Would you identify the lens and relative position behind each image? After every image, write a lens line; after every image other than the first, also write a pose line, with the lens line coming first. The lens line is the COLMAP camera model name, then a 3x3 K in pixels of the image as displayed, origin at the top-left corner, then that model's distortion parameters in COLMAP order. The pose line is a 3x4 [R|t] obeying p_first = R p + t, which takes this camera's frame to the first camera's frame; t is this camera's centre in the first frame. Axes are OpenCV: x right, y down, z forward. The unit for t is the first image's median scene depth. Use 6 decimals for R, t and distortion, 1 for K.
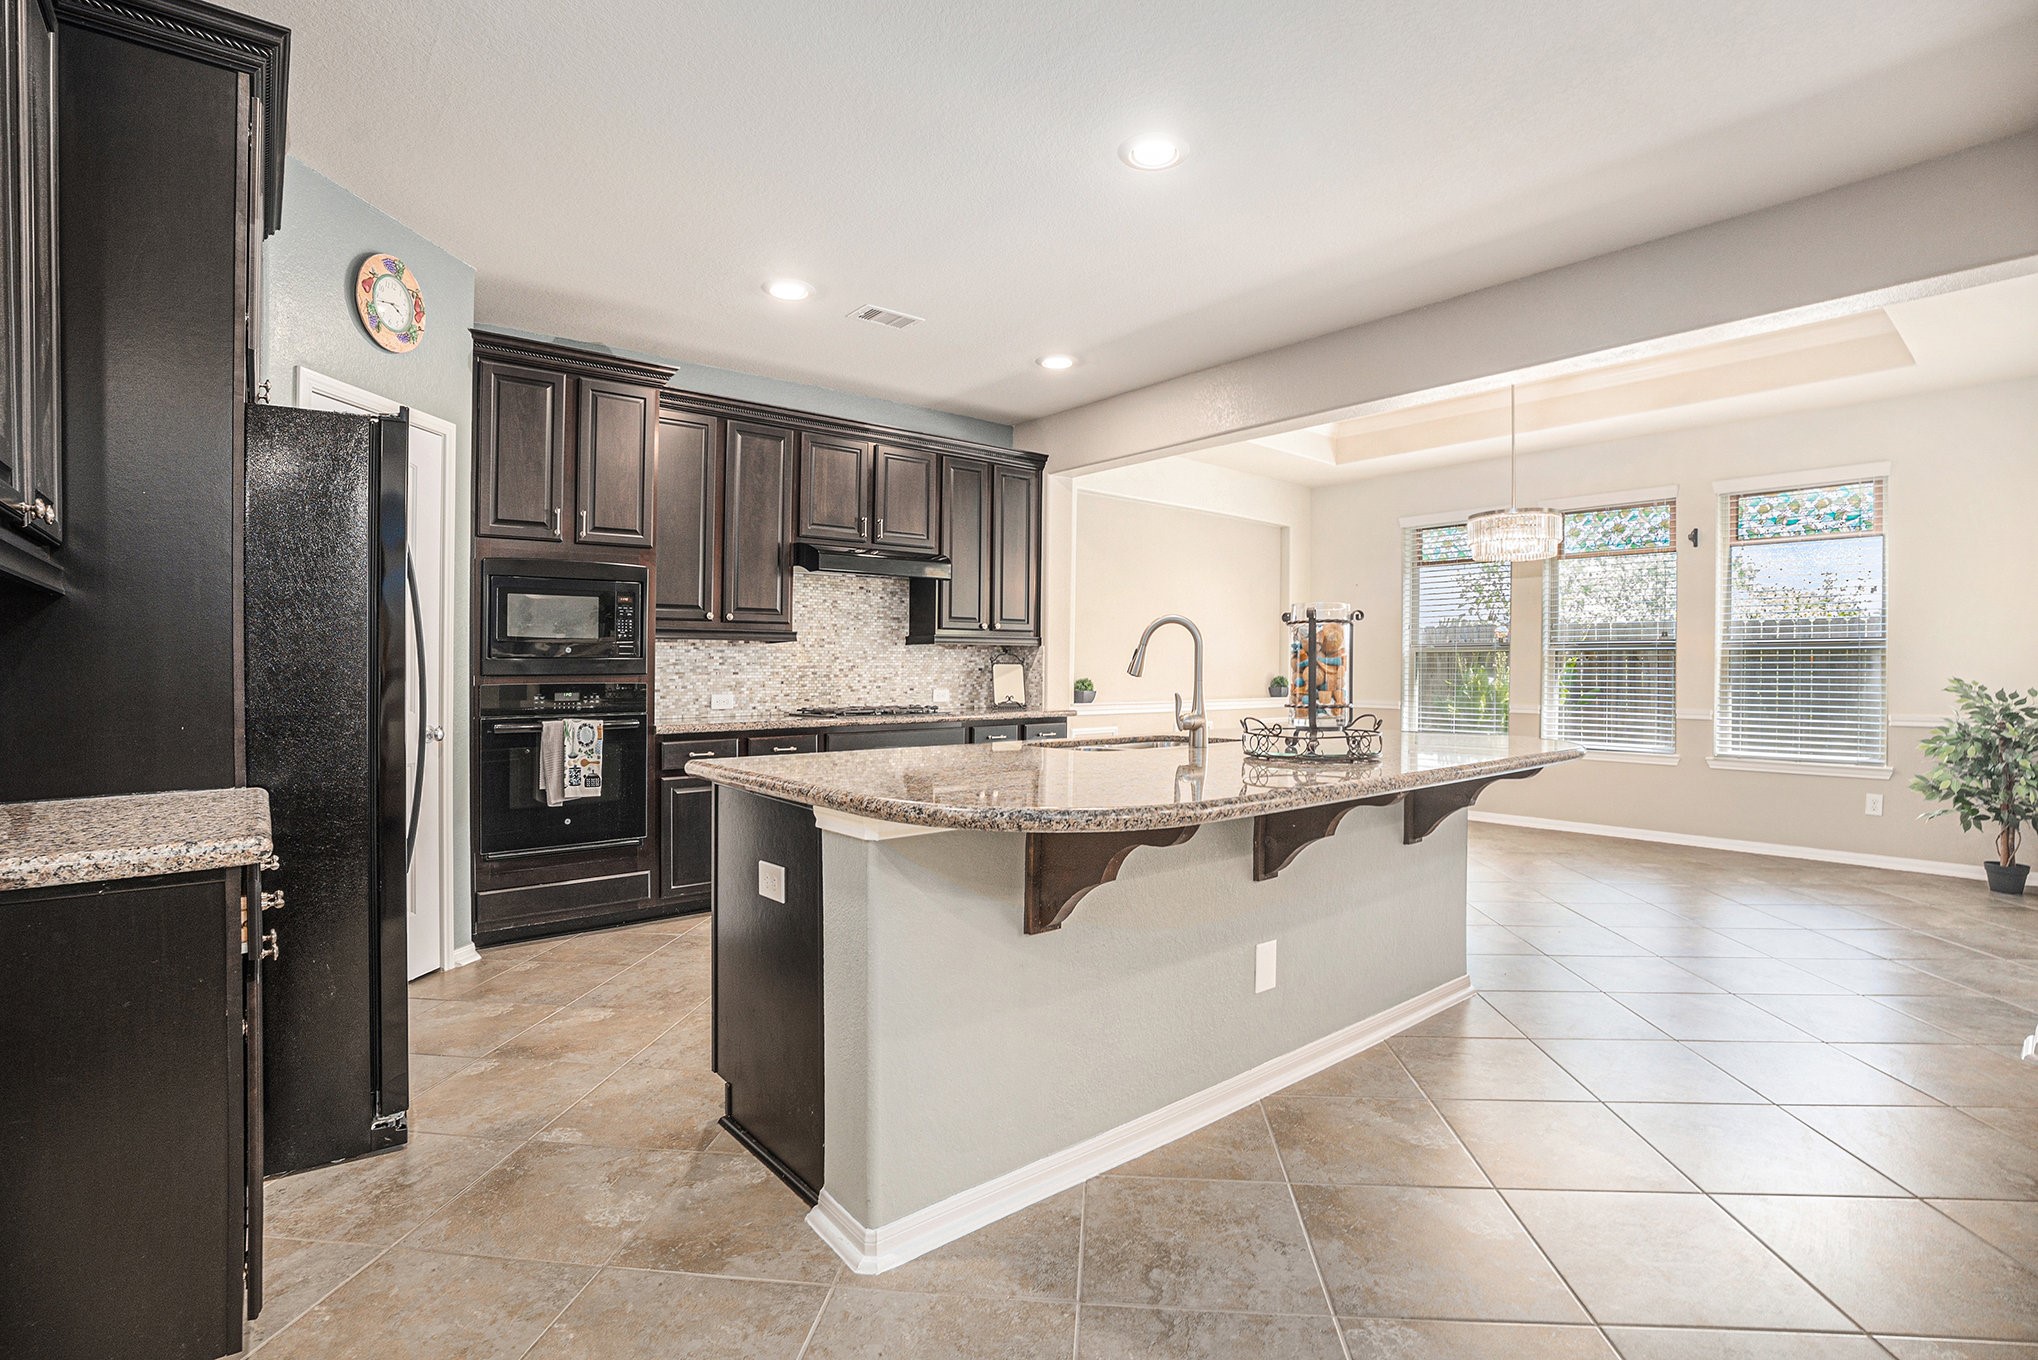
lens RADIAL K [[968.4, 0, 1026.7], [0, 968.4, 665.9], [0, 0, 1]] dist [-0.056054, 0.015134]
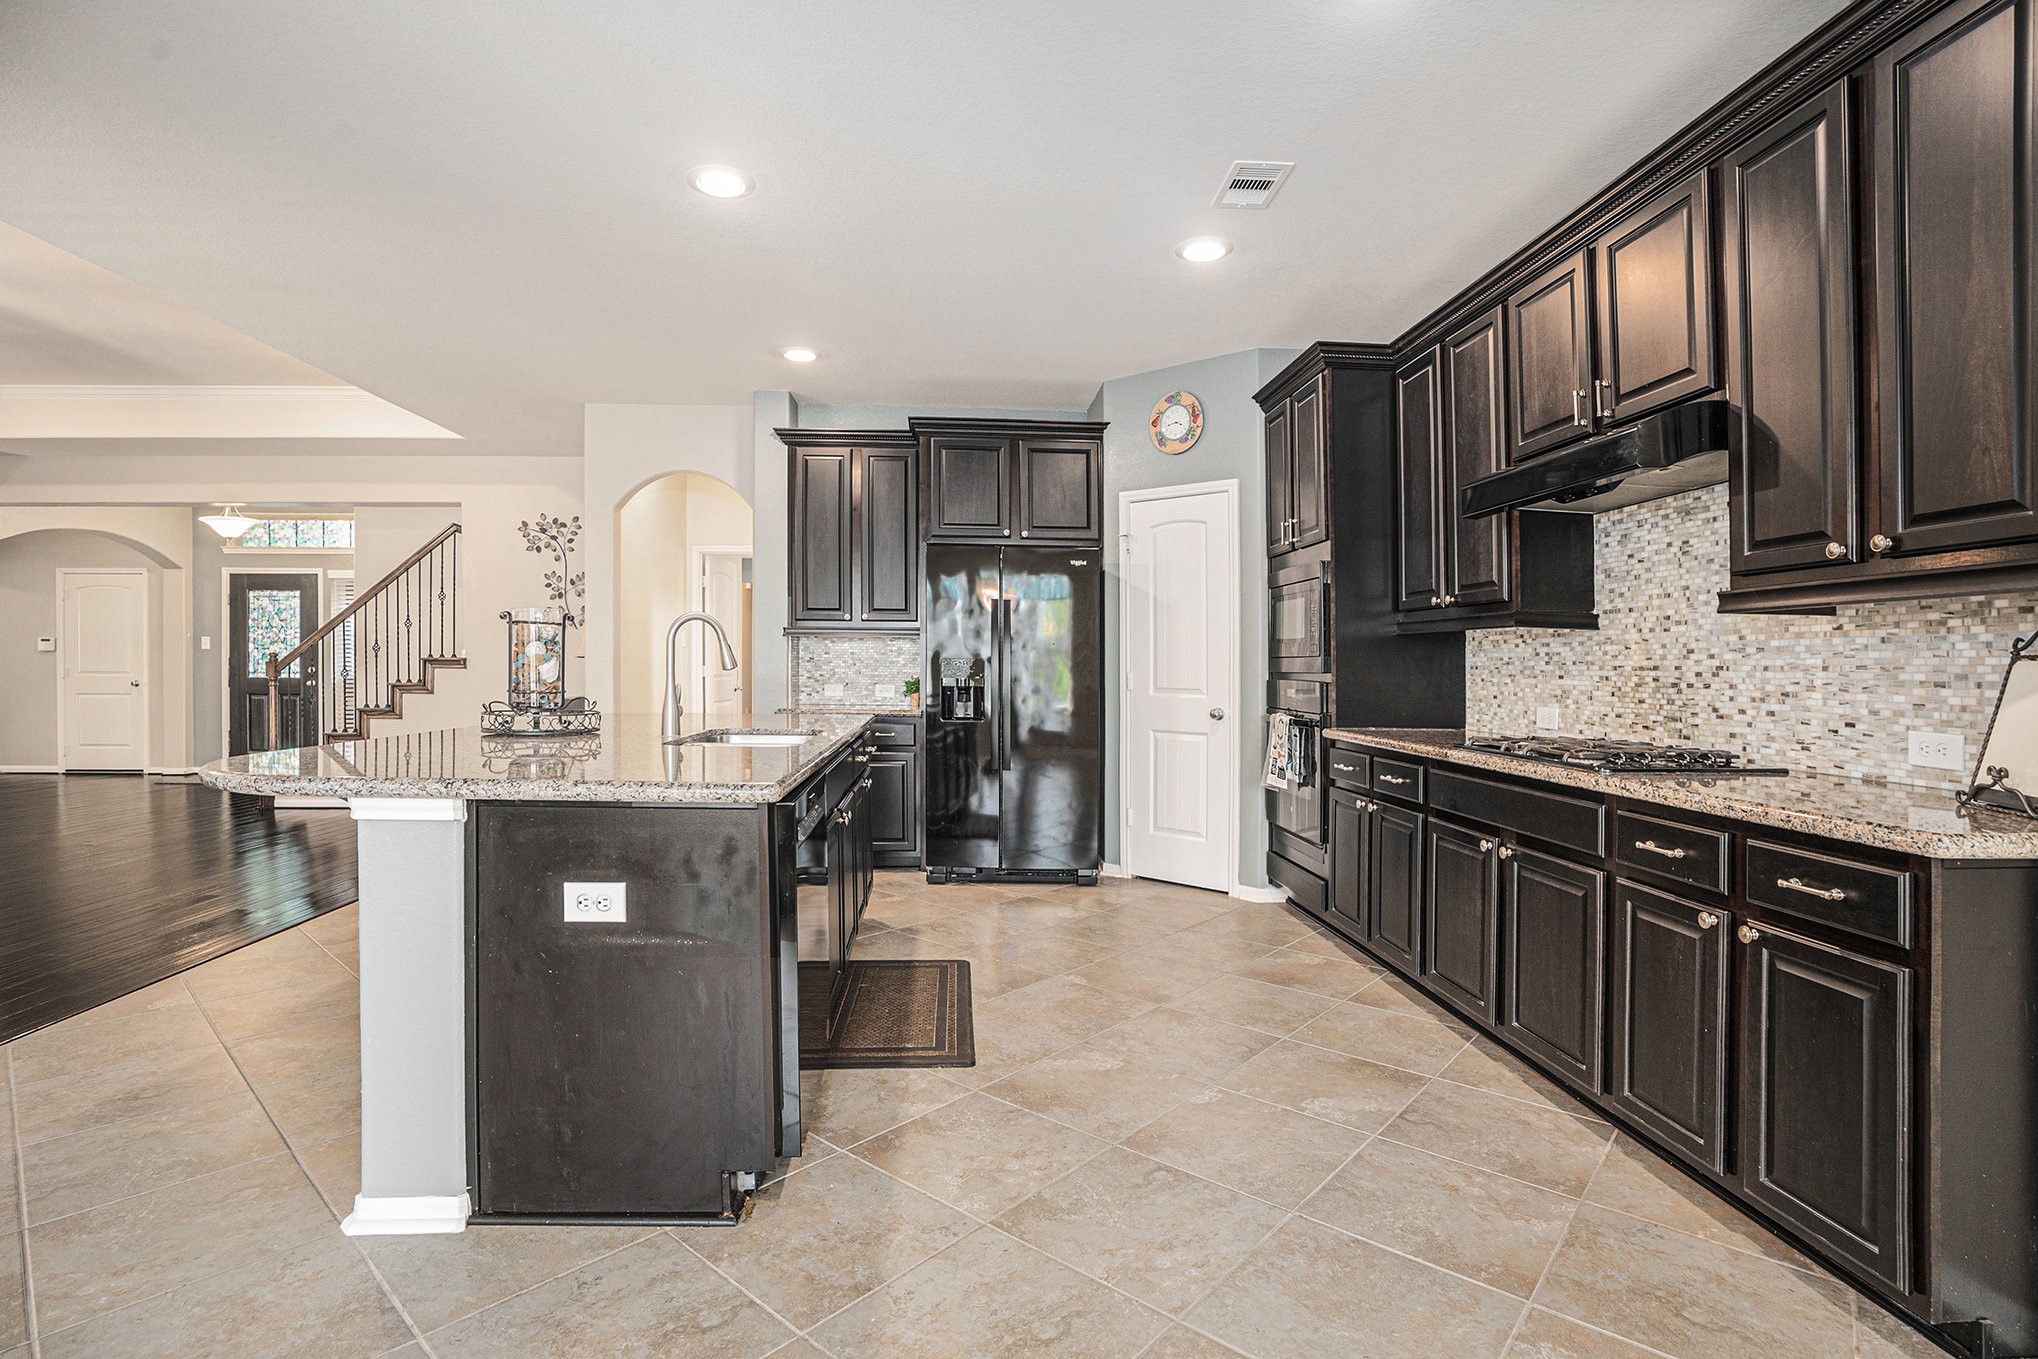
lens RADIAL K [[973.8, 0, 1019.0], [0, 973.8, 679.5], [0, 0, 1]] dist [-0.049824, 0.013797]
pose [[-0.594343, 0.008859, -0.804163, 0.466866], [-0.005586, 0.999870, 0.015143, 0.001380], [0.804192, 0.013492, -0.594216, 1.117269]]
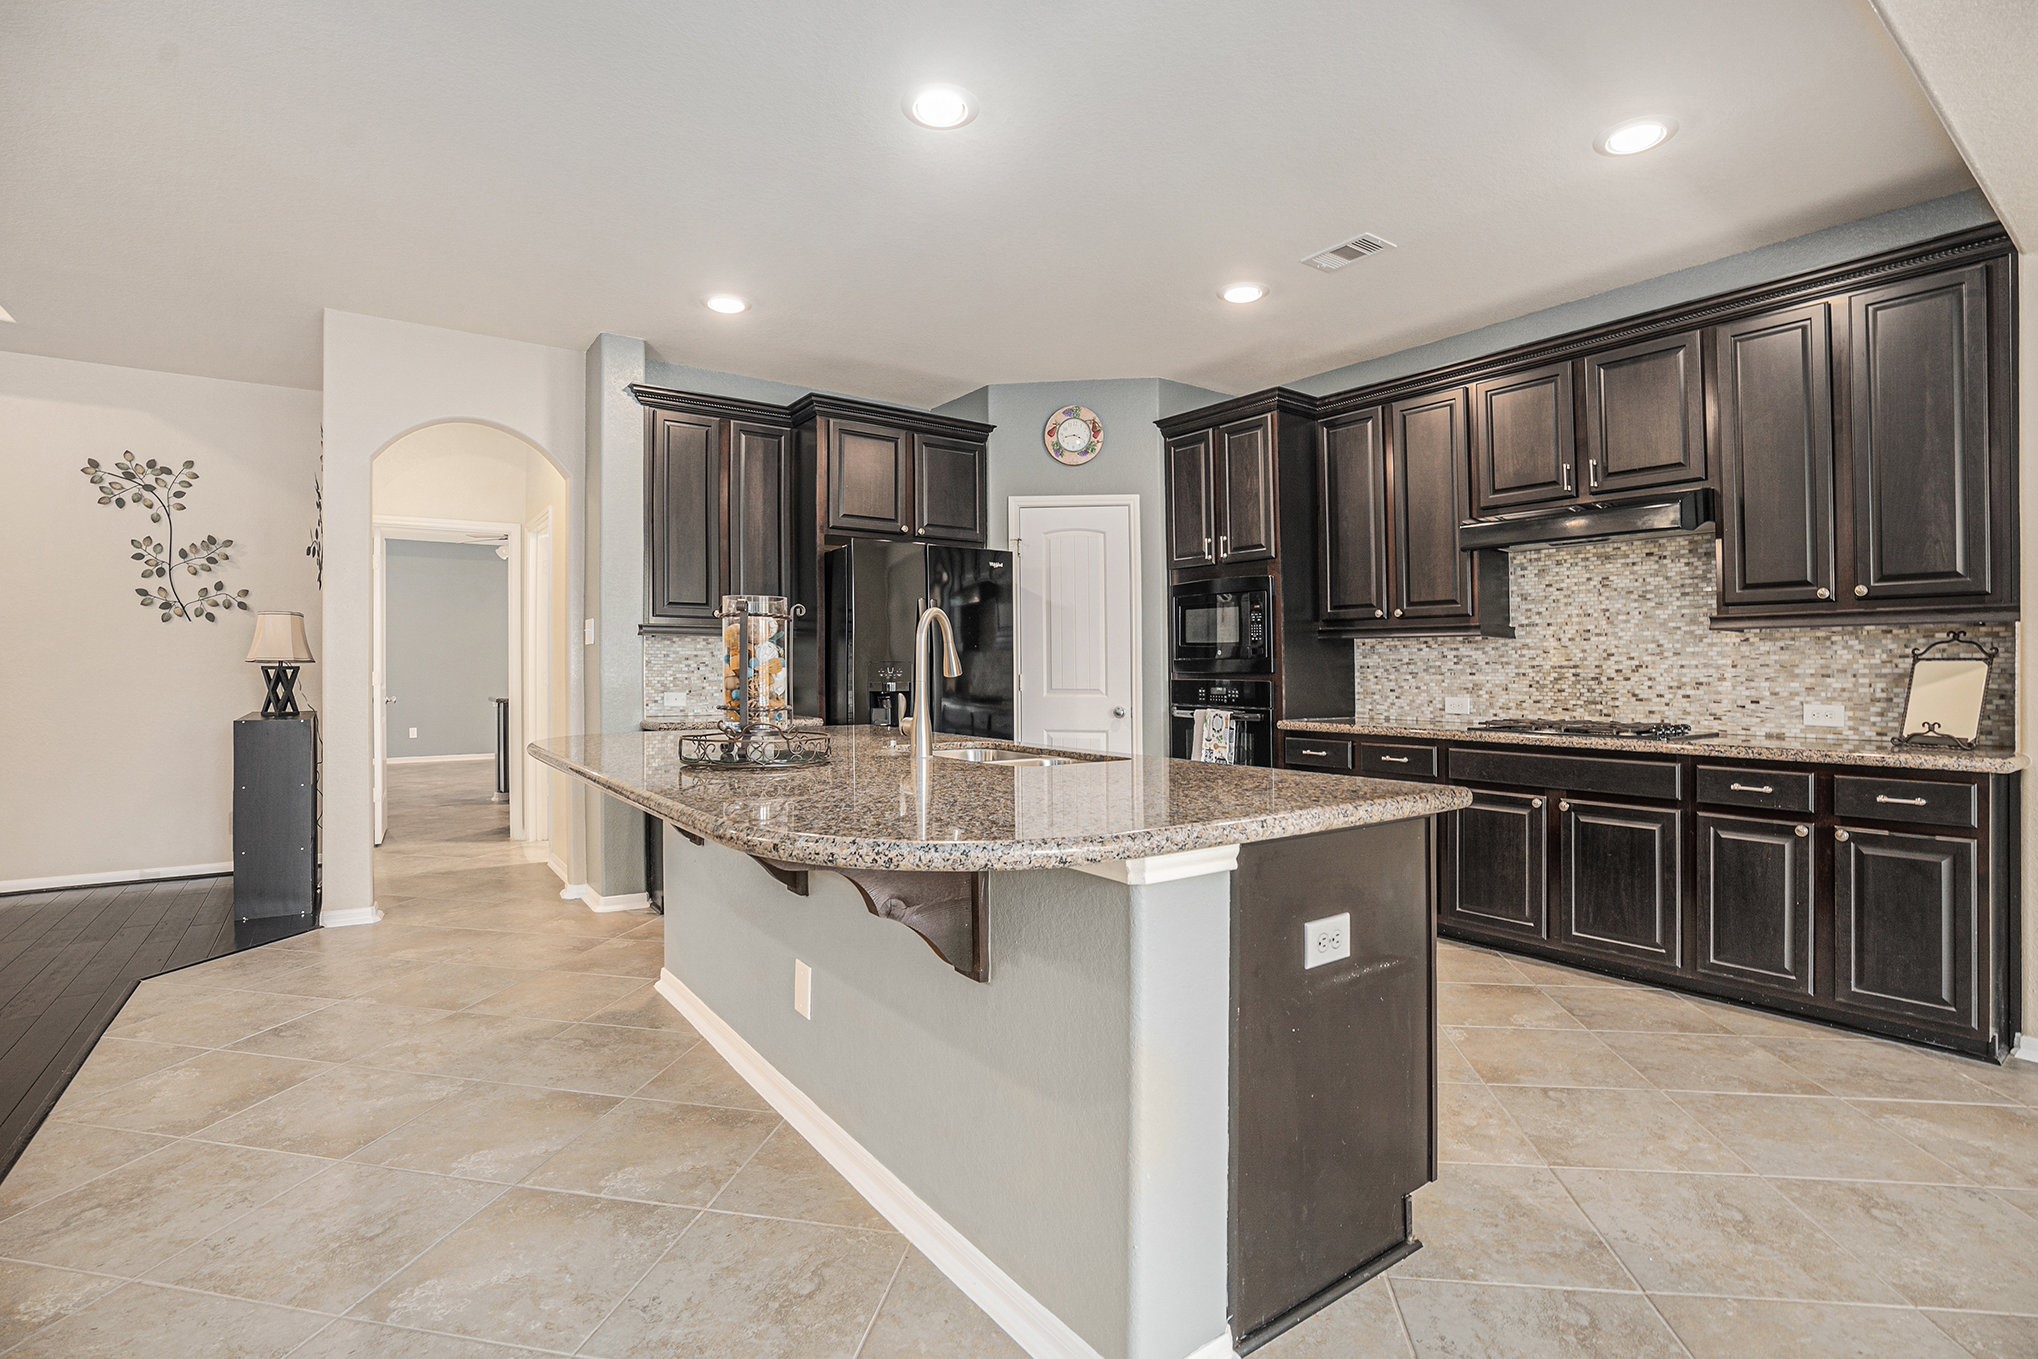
lens RADIAL K [[968.4, 0, 1026.7], [0, 968.4, 665.4], [0, 0, 1]] dist [-0.056054, 0.015134]
pose [[-0.065797, 0.000633, -0.997833, 0.608741], [0.002530, 0.999997, 0.000468, -0.001555], [0.997830, -0.002494, -0.065798, 0.666275]]
